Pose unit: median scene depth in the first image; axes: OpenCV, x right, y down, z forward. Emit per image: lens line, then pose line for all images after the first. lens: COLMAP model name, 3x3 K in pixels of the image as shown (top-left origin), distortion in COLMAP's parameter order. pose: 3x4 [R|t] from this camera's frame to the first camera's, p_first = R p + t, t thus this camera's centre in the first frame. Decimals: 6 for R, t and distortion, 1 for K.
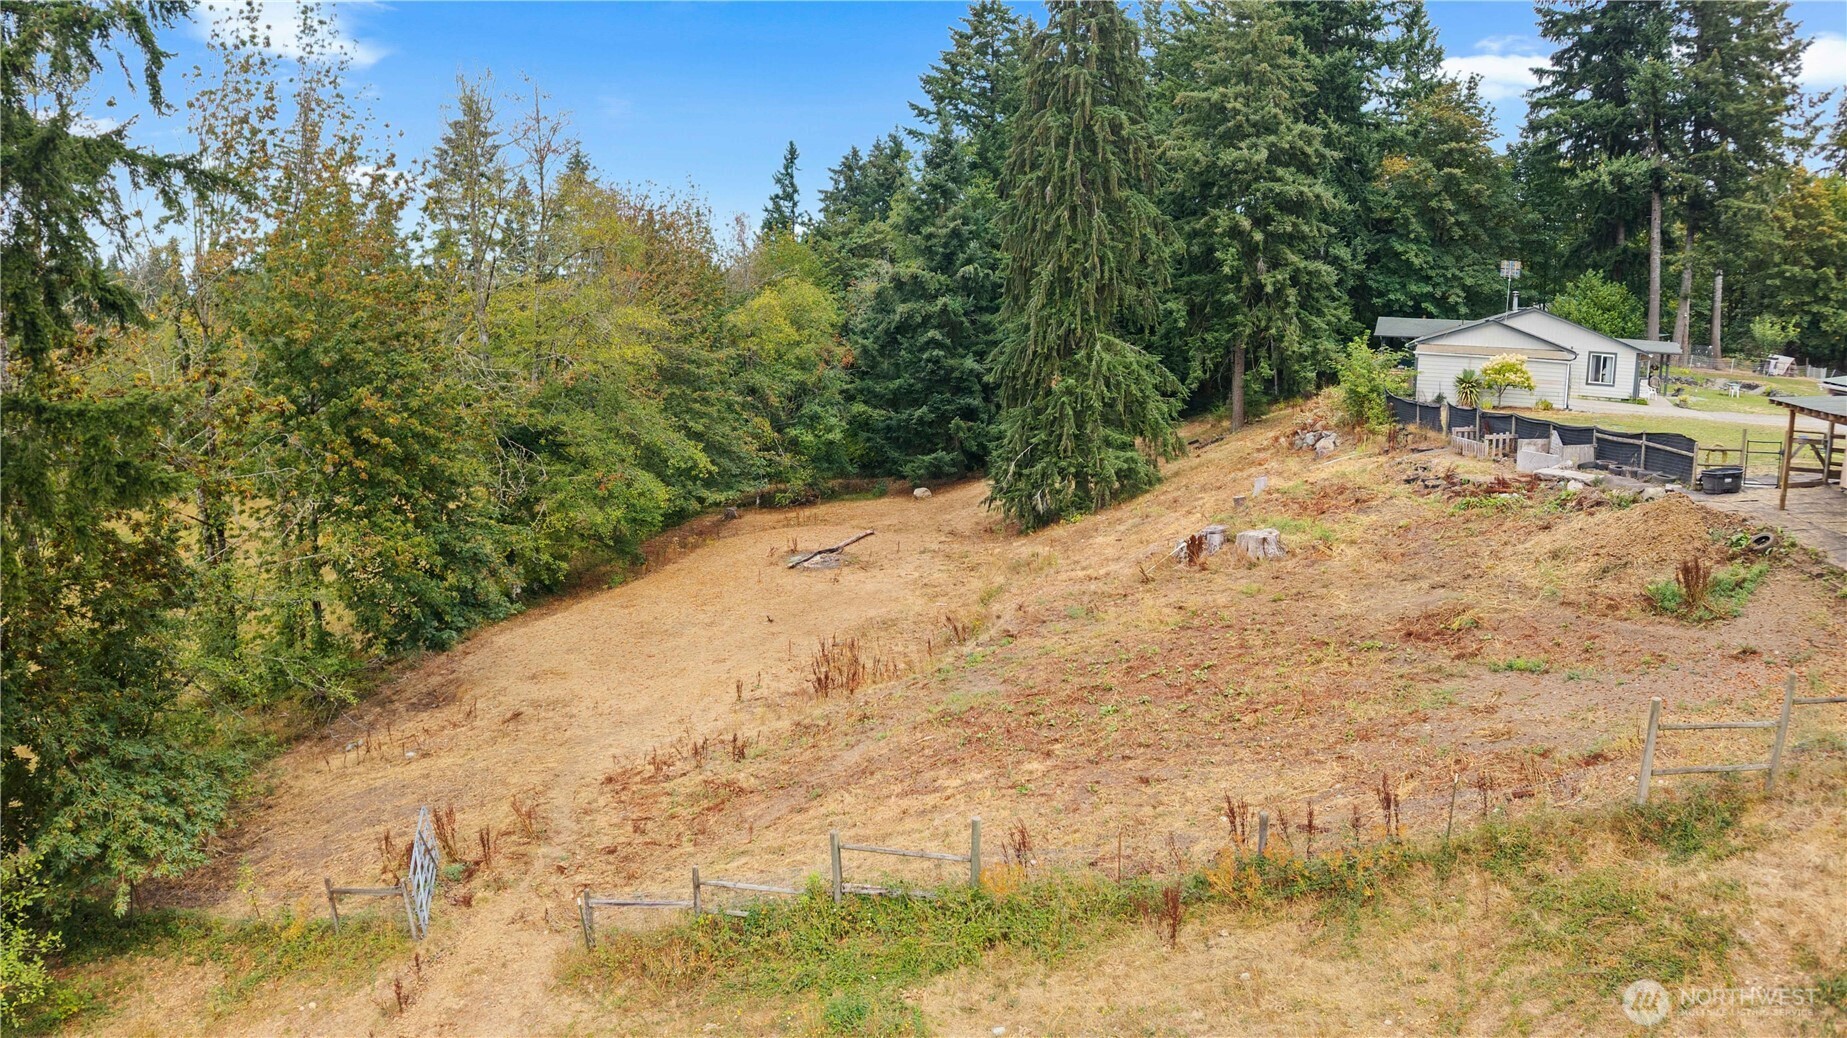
lens RADIAL K [[1105.2, 0, 932.0], [0, 1105.2, 514.6], [0, 0, 1]] dist [-0.119351, -0.002638]
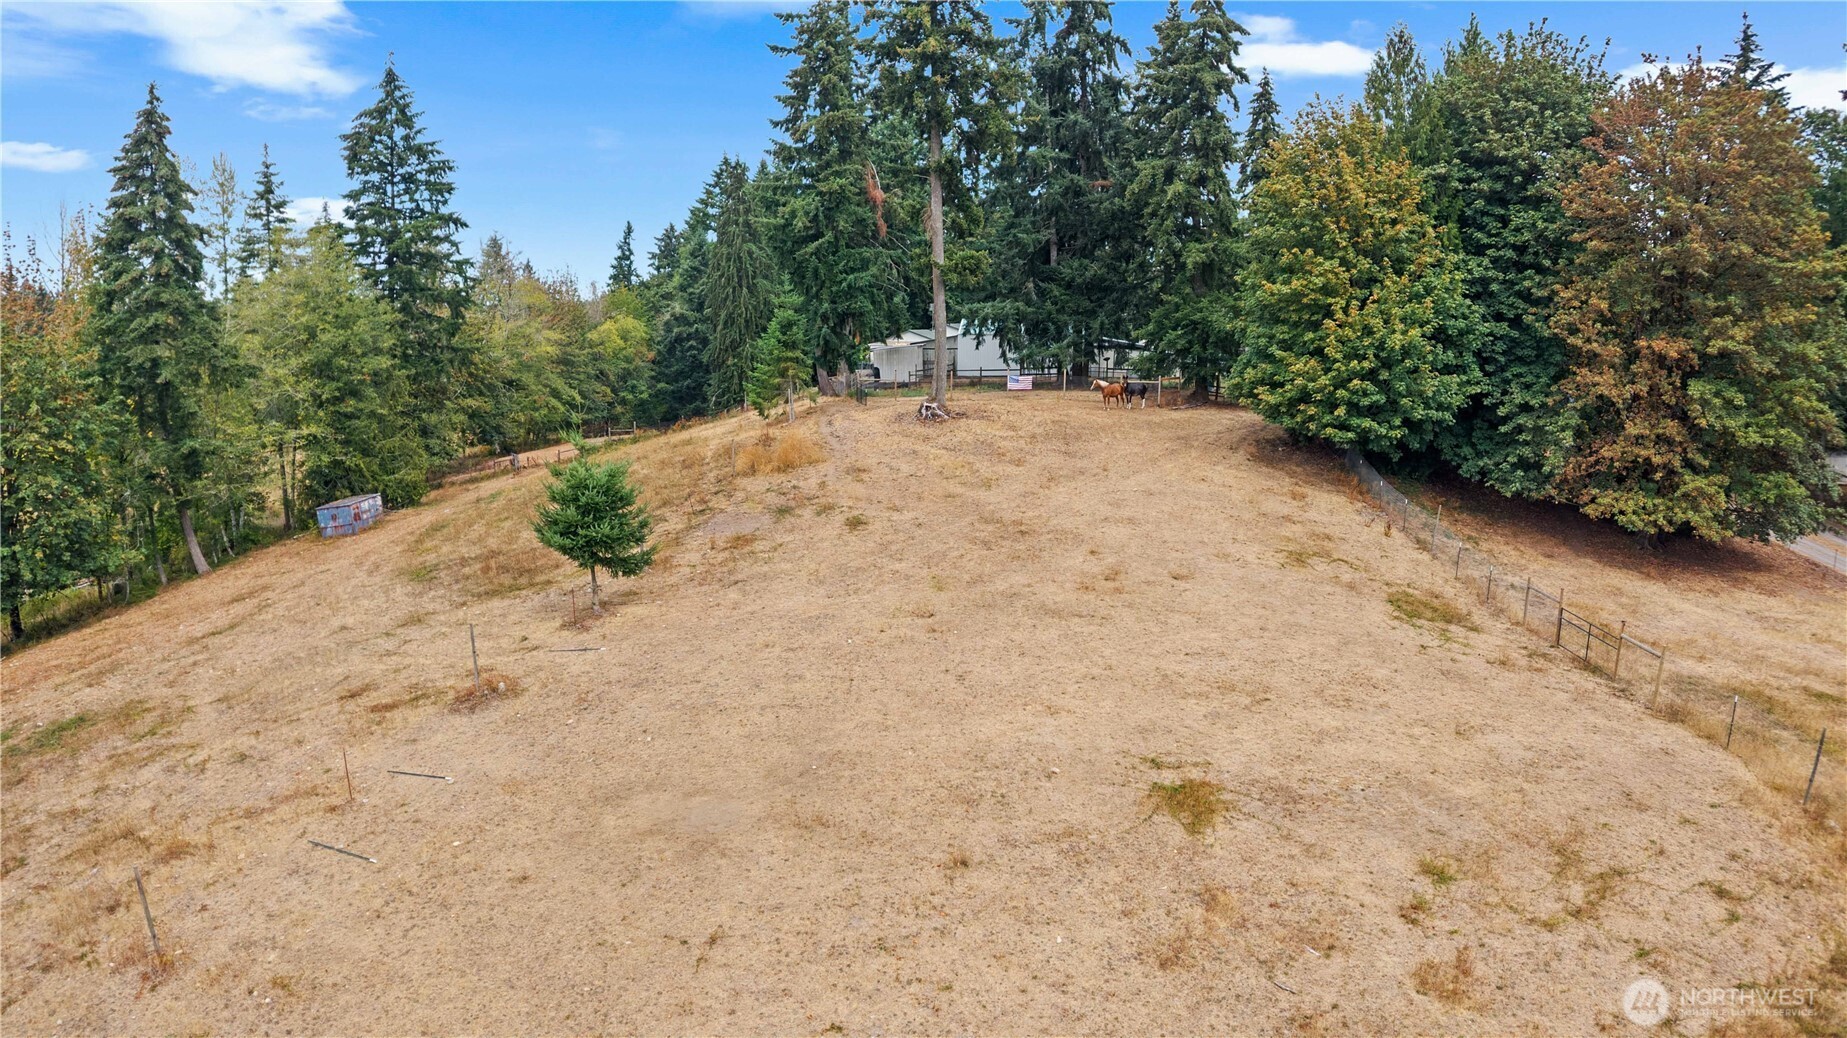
lens RADIAL K [[1105.2, 0, 915.8], [0, 1105.2, 521.0], [0, 0, 1]] dist [-0.119351, -0.002638]
pose [[0.994399, -0.019703, 0.103840, 0.183825], [0.020860, 0.999732, -0.010070, 0.179357], [-0.103614, 0.012180, 0.994543, -0.970496]]
